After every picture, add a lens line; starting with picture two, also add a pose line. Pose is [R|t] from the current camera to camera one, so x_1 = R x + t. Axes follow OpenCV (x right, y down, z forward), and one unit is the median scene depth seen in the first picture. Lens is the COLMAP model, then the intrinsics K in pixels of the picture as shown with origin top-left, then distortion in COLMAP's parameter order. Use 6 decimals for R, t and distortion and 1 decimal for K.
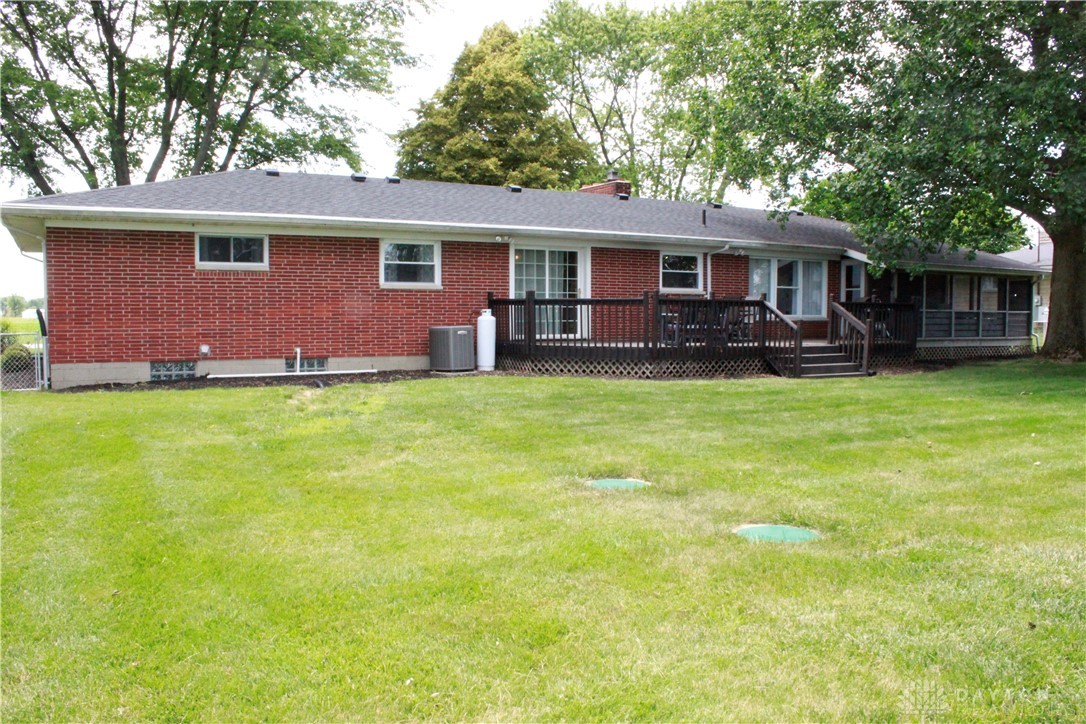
lens RADIAL K [[890.1, 0, 543.0], [0, 890.1, 362.0], [0, 0, 1]] dist [-0.135295, 0.002947]
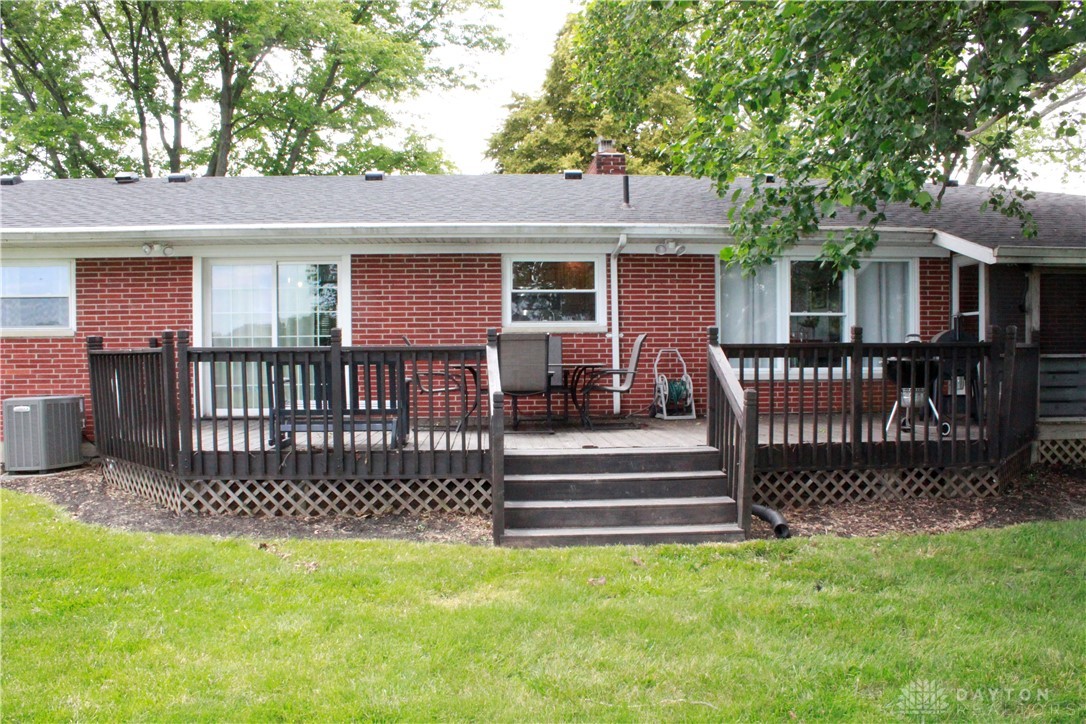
lens RADIAL K [[890.1, 0, 543.0], [0, 890.1, 362.0], [0, 0, 1]] dist [-0.135295, 0.002947]
pose [[0.907240, -0.005422, -0.420579, 0.399298], [-0.012276, 0.999150, -0.039363, -0.039458], [0.420434, 0.040875, 0.906402, 0.535152]]
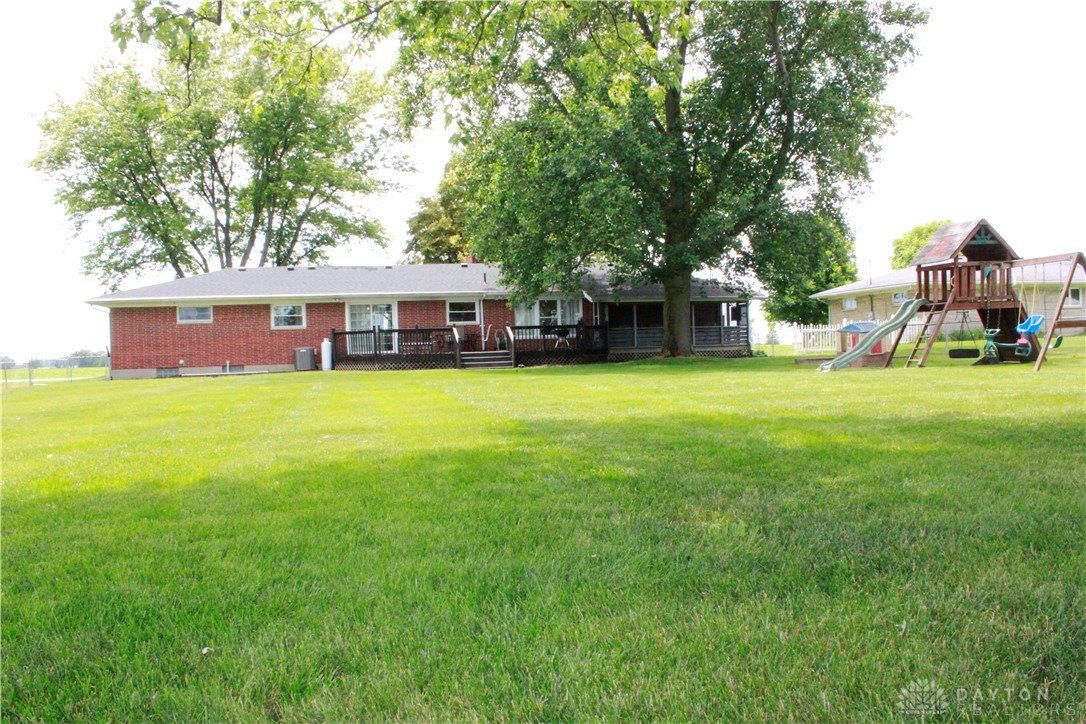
lens RADIAL K [[890.1, 0, 543.0], [0, 890.1, 362.0], [0, 0, 1]] dist [-0.135295, 0.002947]
pose [[0.962061, -0.027956, -0.271400, 0.799848], [0.017997, 0.999073, -0.039117, 0.065085], [0.272242, 0.032749, 0.961671, -0.607539]]
